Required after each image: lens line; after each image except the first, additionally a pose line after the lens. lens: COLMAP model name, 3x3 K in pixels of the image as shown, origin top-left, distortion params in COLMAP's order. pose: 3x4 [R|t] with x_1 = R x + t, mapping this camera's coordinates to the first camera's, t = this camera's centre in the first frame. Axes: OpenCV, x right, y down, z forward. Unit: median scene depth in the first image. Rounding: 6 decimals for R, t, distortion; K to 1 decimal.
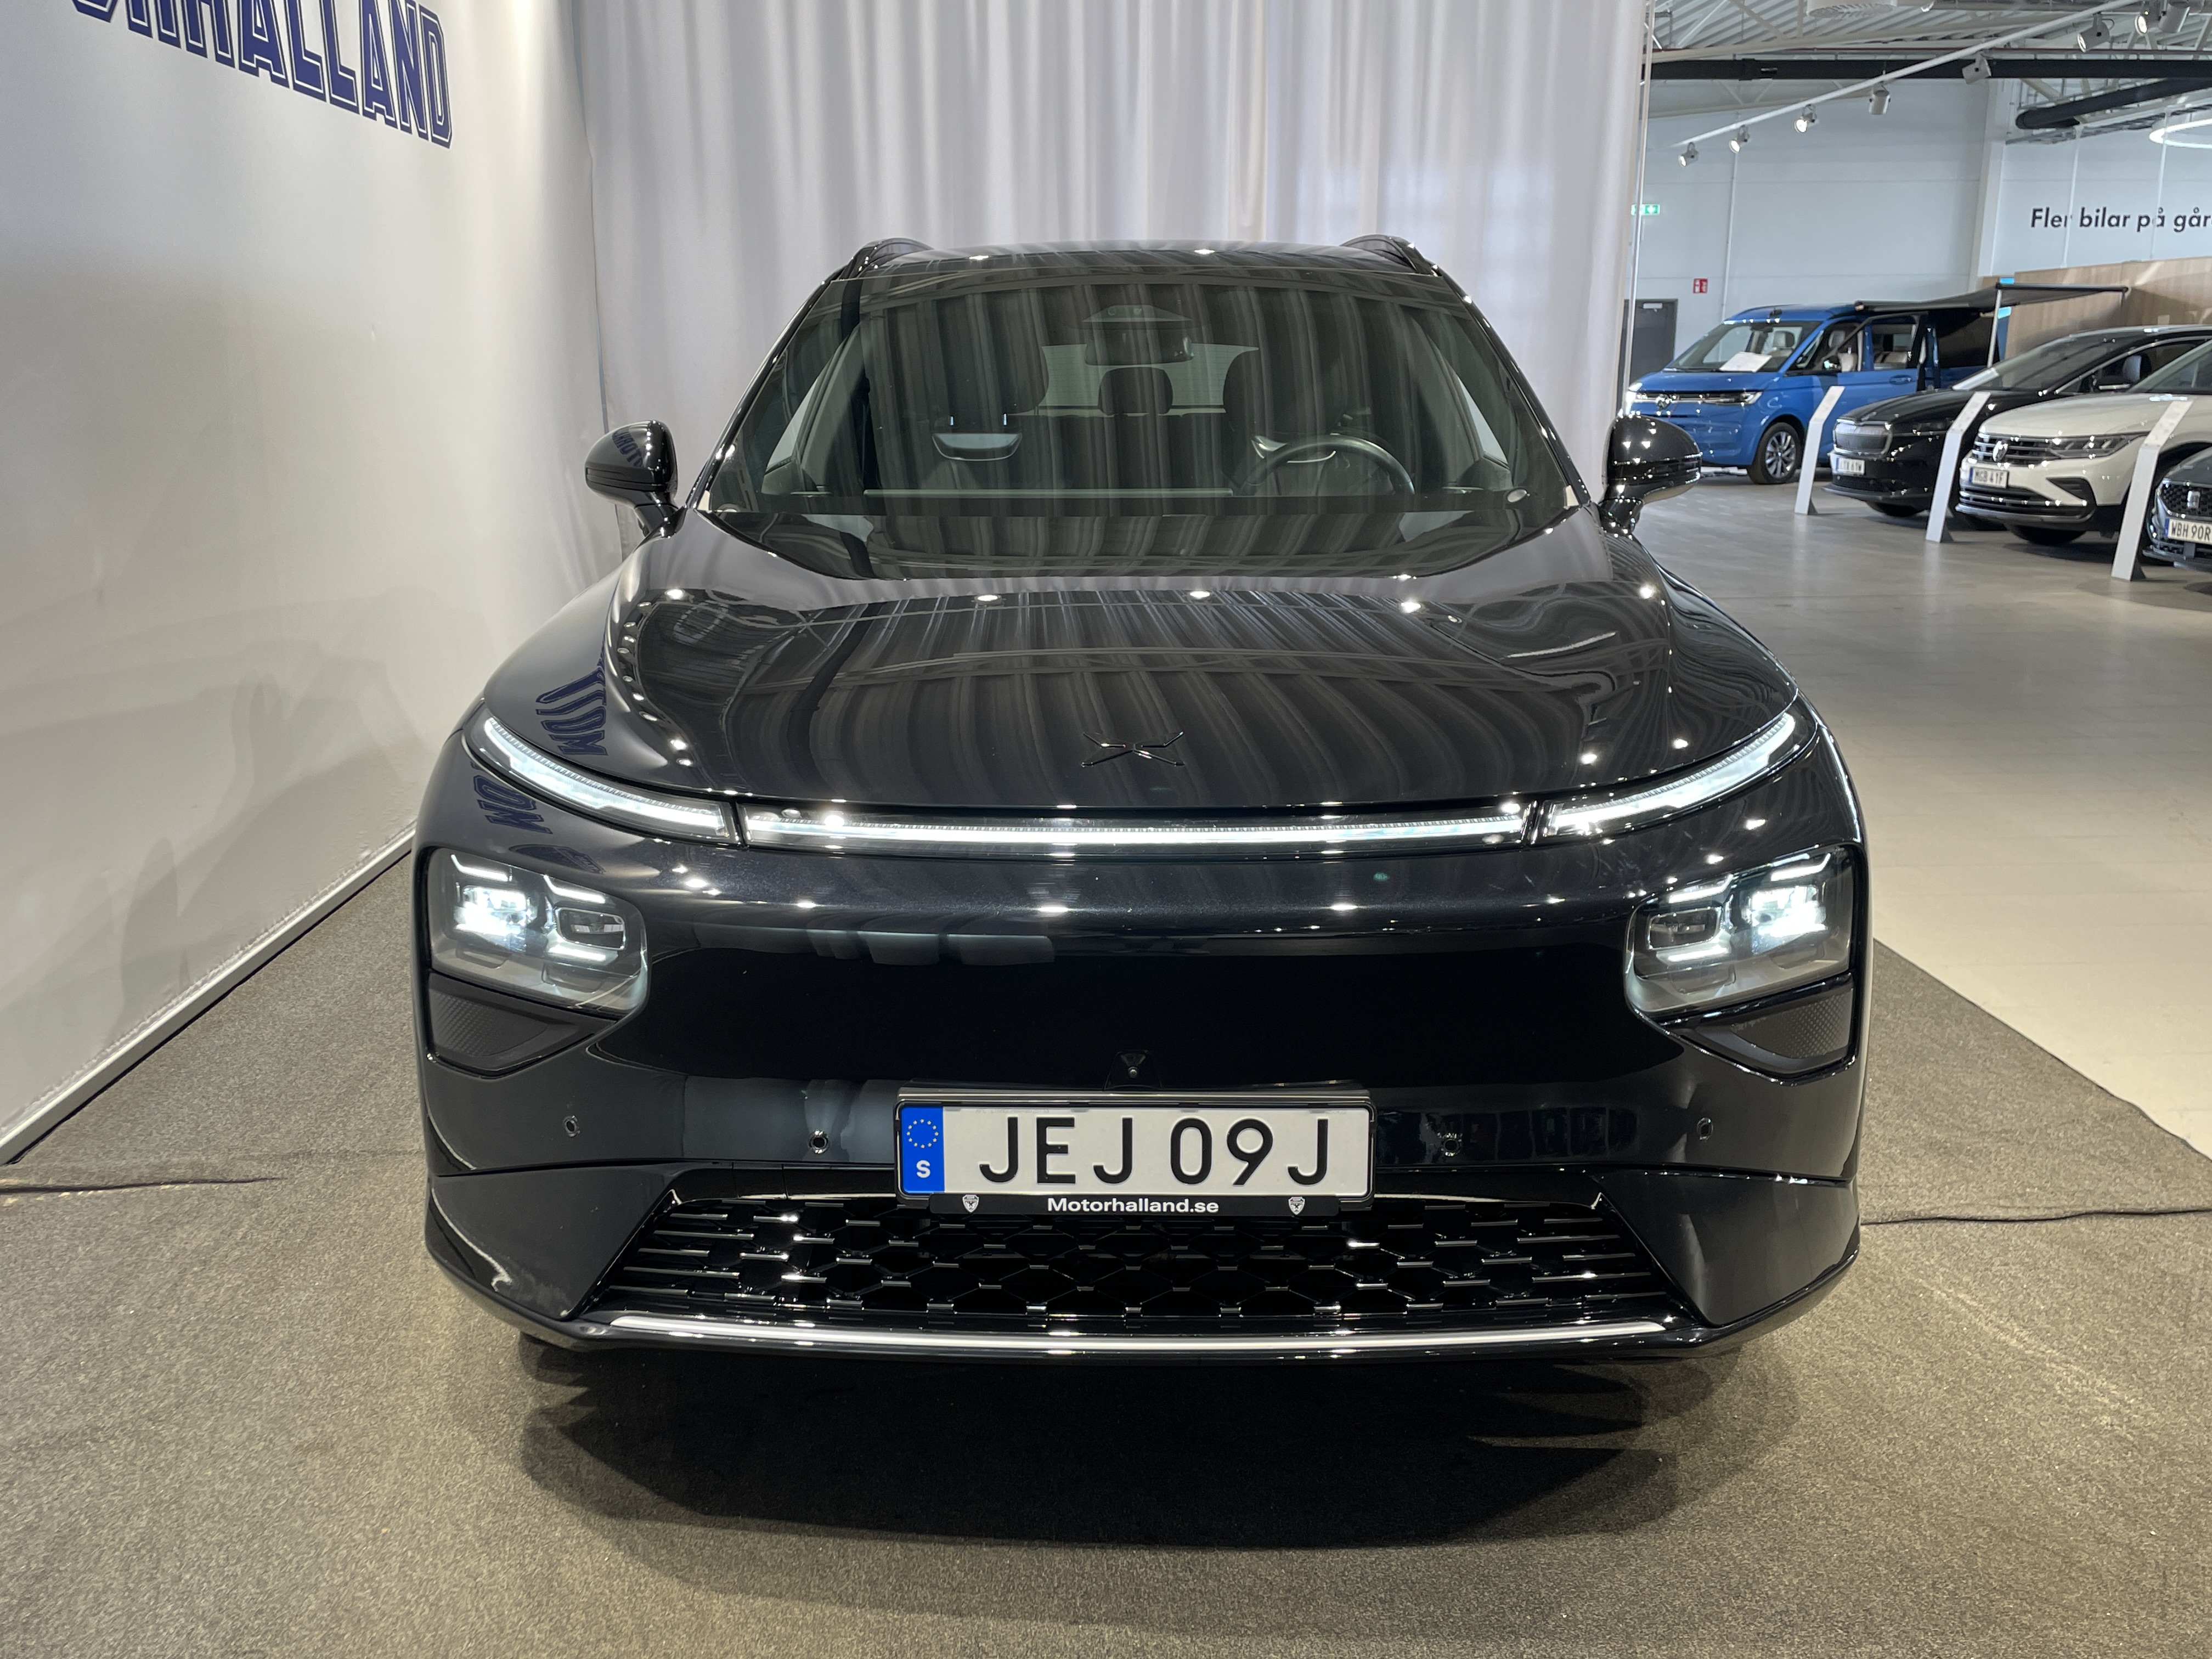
lens RADIAL K [[1890.8, 0, 1063.4], [0, 1890.8, 848.4], [0, 0, 1]] dist [0.090035, -0.130673]
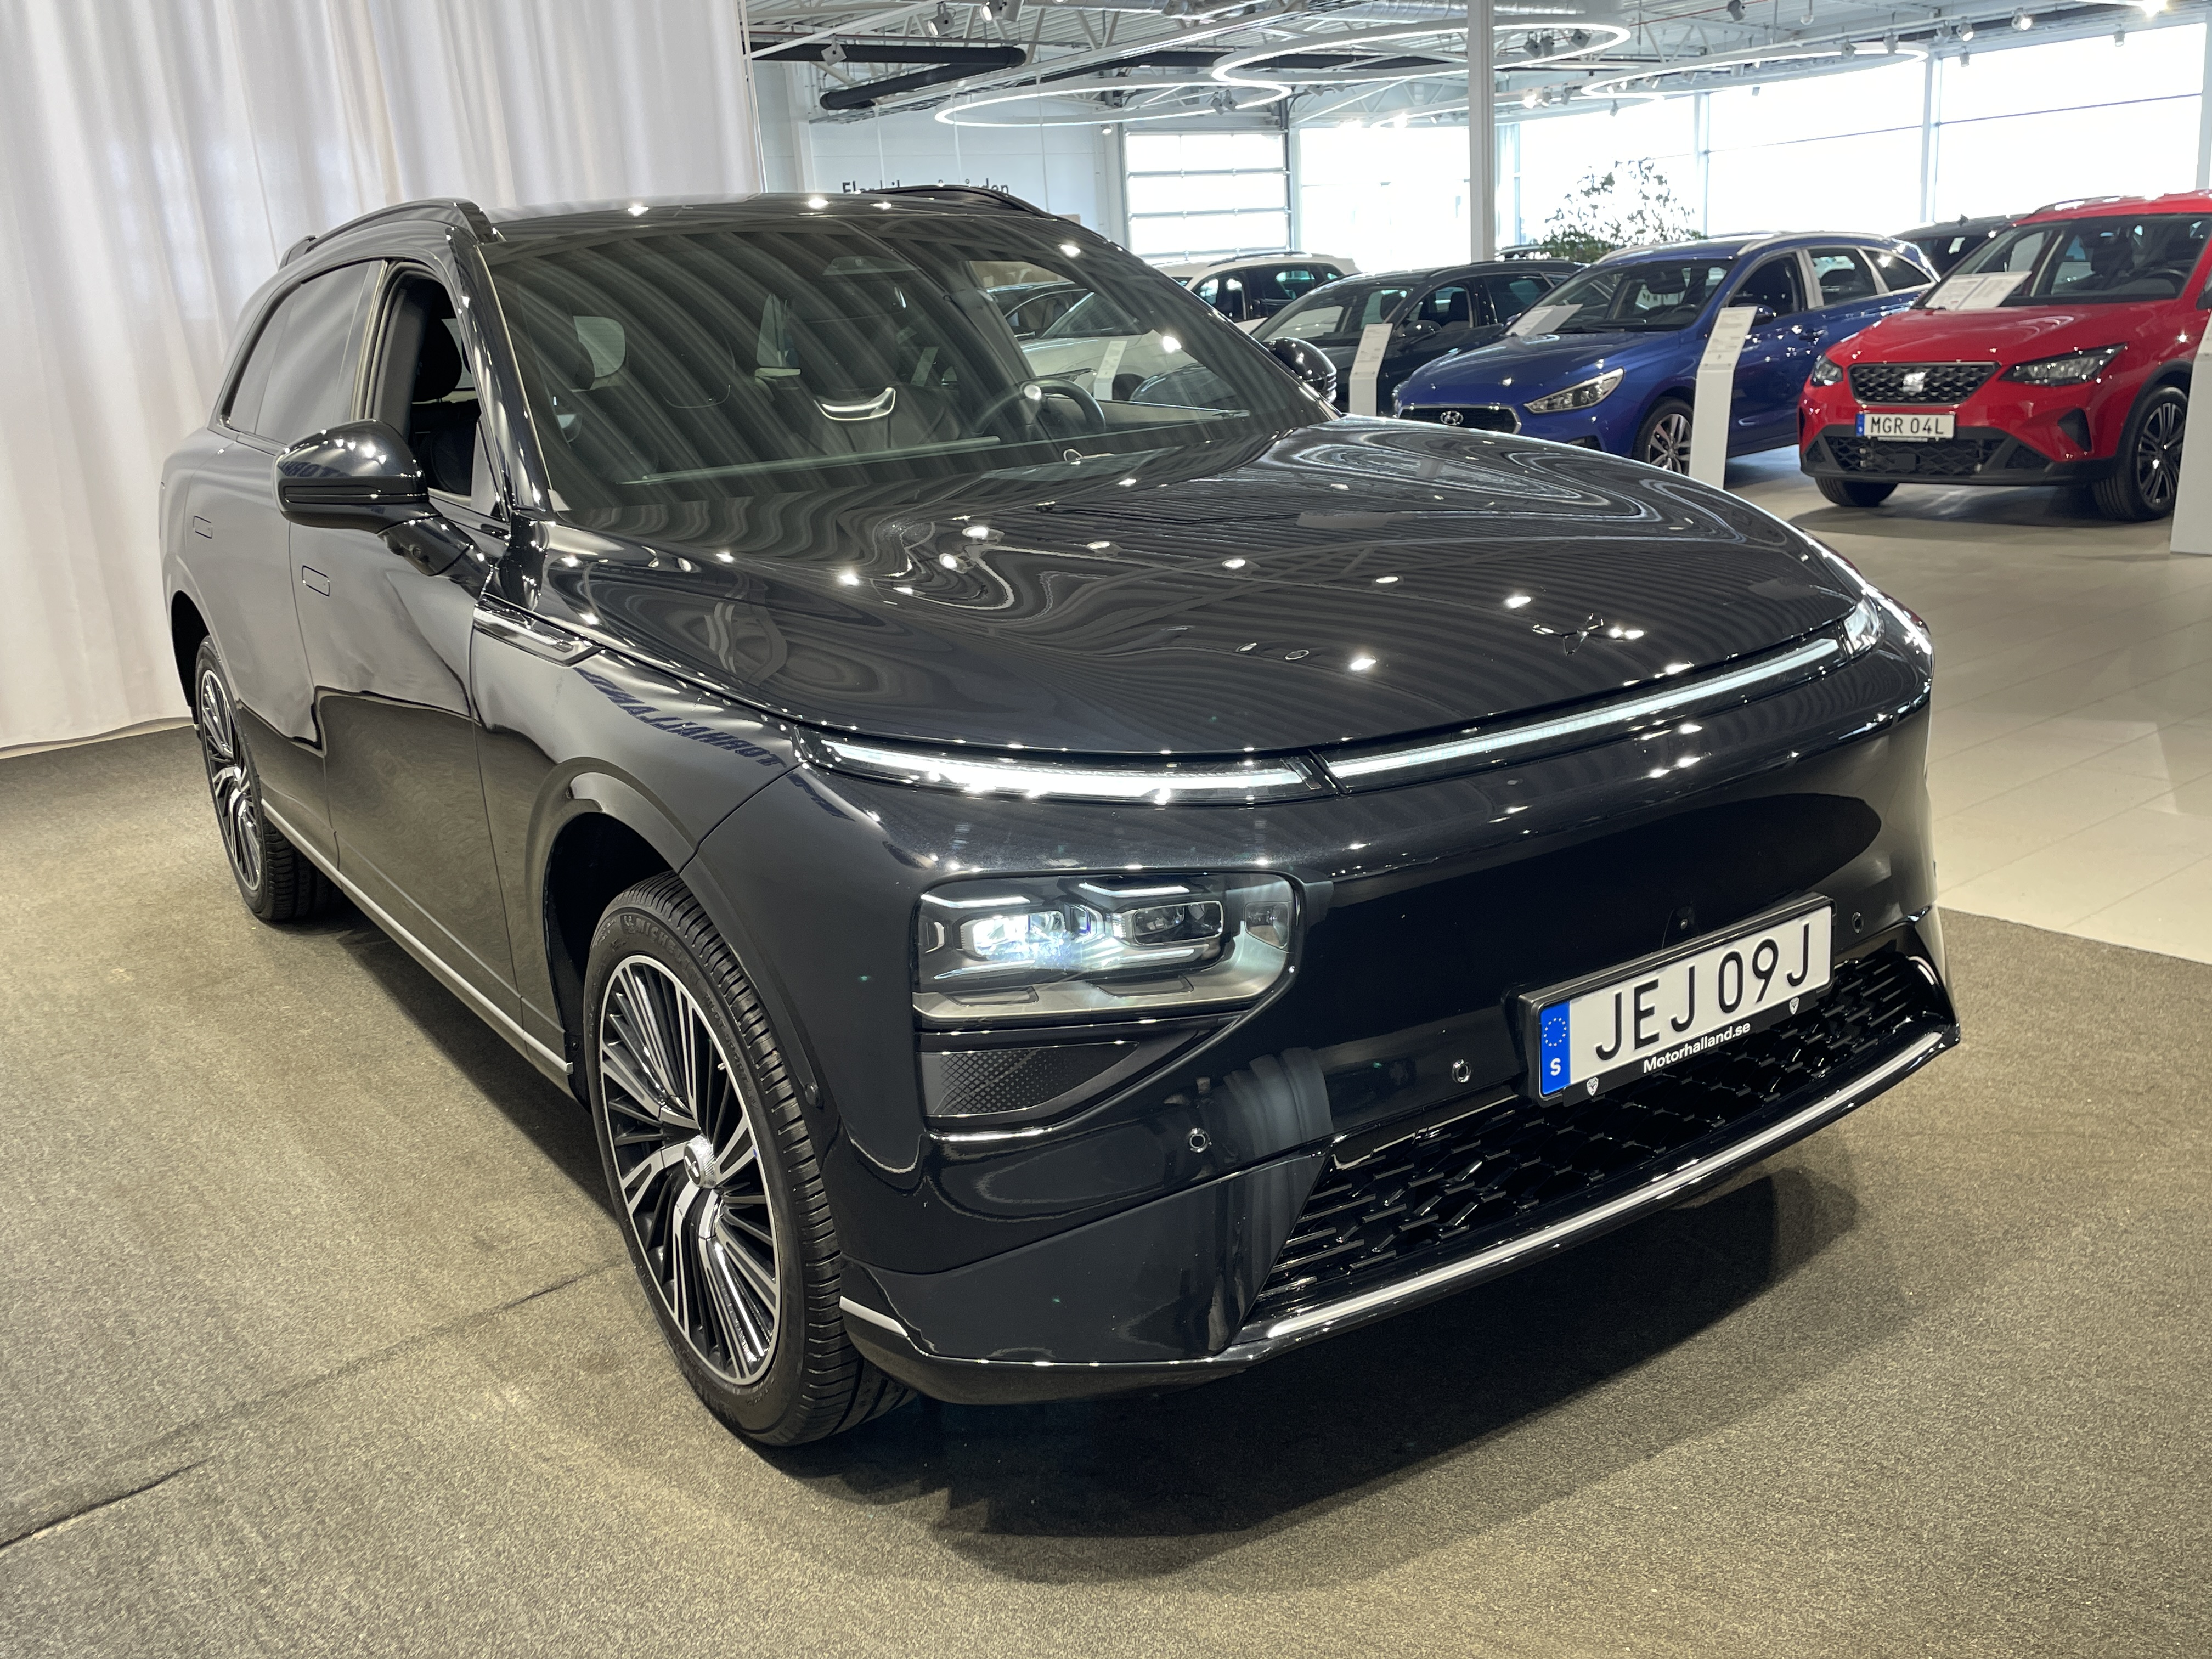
lens RADIAL K [[1890.8, 0, 1120.8], [0, 1890.8, 833.1], [0, 0, 1]] dist [0.090035, -0.130673]
pose [[0.801691, -0.206475, 0.560945, -0.809590], [0.205684, 0.976427, 0.065449, -0.068628], [-0.561236, 0.062907, 0.825262, 0.280907]]
